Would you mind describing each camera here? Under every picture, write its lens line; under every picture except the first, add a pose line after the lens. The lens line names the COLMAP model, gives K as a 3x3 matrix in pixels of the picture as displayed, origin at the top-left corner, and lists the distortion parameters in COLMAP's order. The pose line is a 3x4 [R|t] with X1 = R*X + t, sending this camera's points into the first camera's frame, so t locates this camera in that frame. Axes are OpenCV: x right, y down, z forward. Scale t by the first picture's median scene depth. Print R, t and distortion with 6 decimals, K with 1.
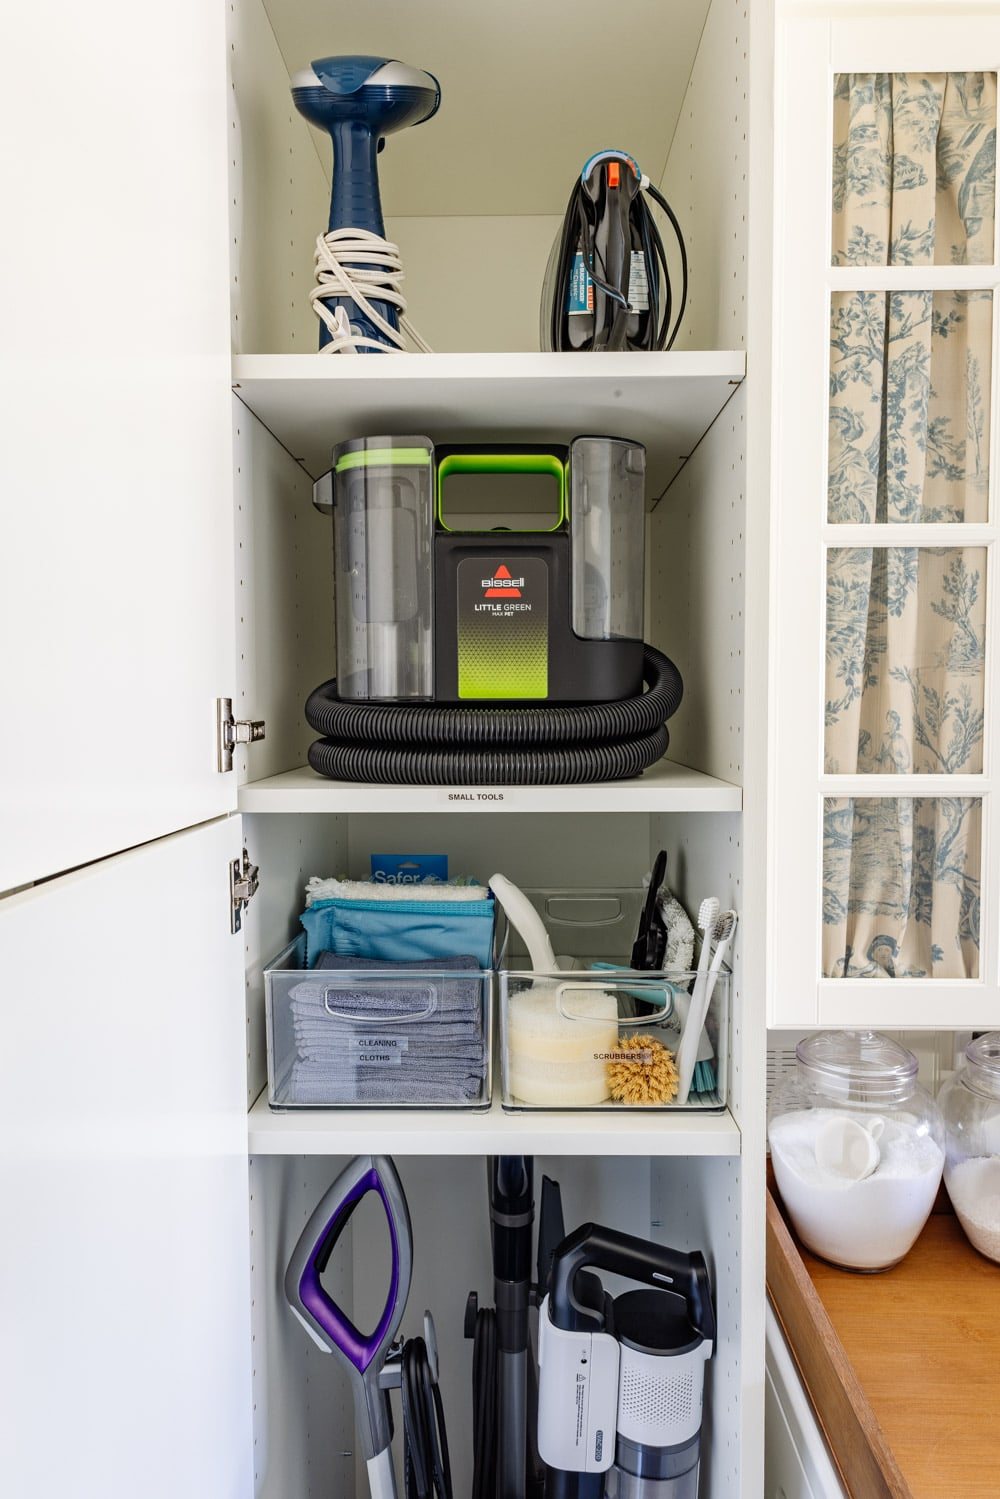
lens RADIAL K [[1033.1, 0, 500.0], [0, 1033.1, 749.5], [0, 0, 1]] dist [0.003826, -0.017041]
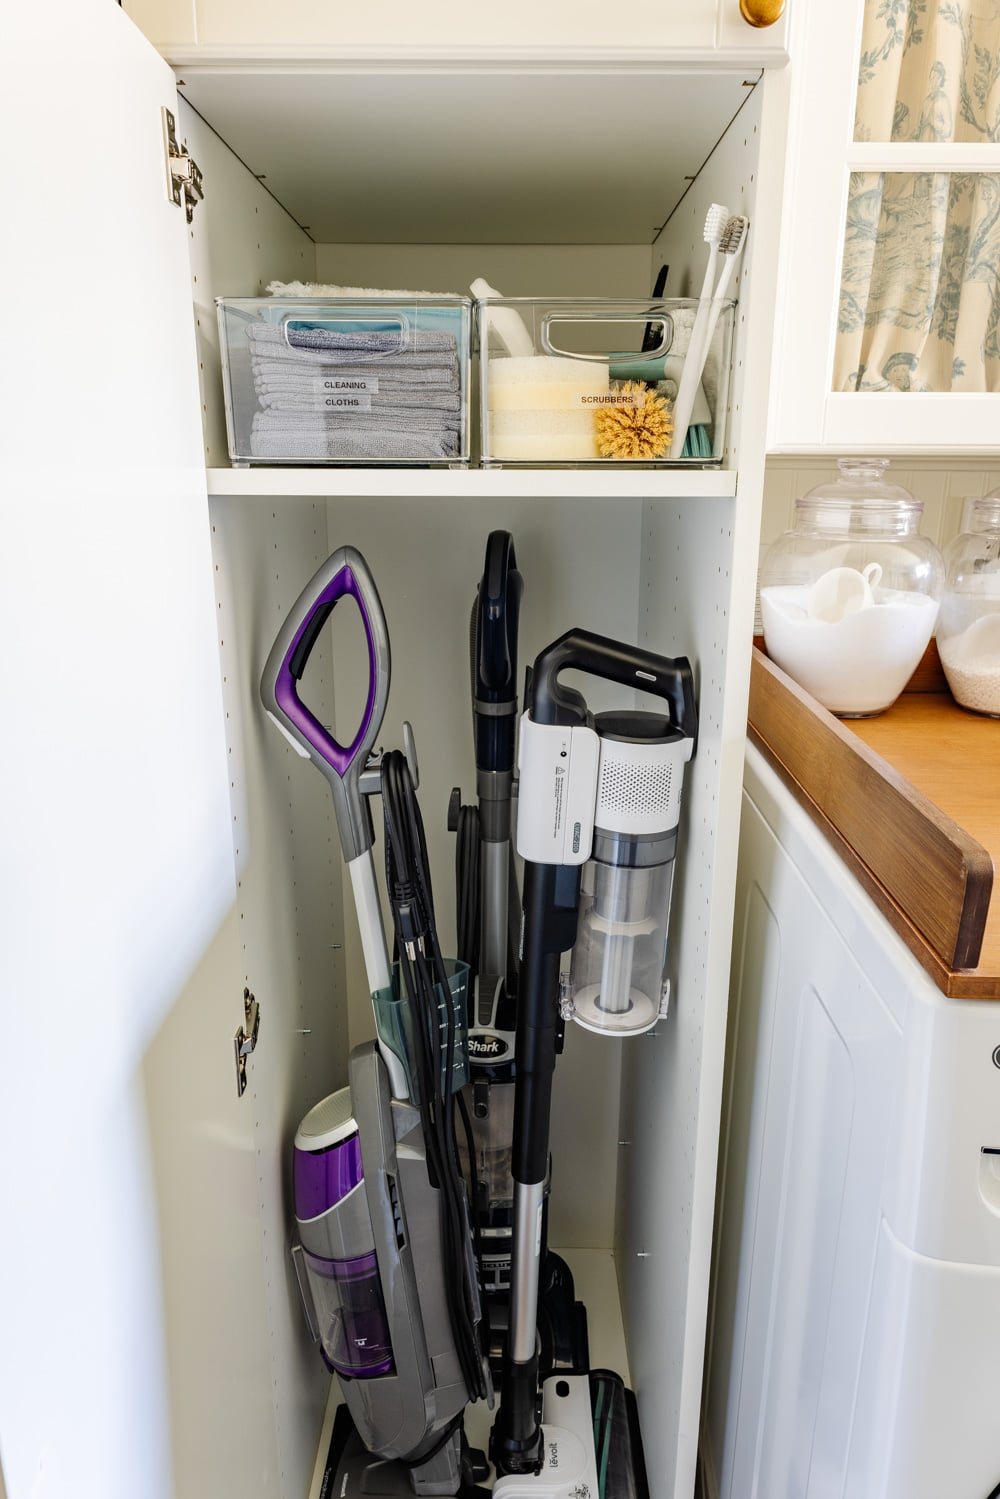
lens RADIAL K [[1033.1, 0, 500.0], [0, 1033.1, 749.5], [0, 0, 1]] dist [0.003826, -0.017041]
pose [[0.999950, 0.006330, 0.007785, 0.011808], [-0.007998, 0.971359, 0.237482, 0.337558], [-0.006059, -0.237533, 0.971361, 0.033366]]
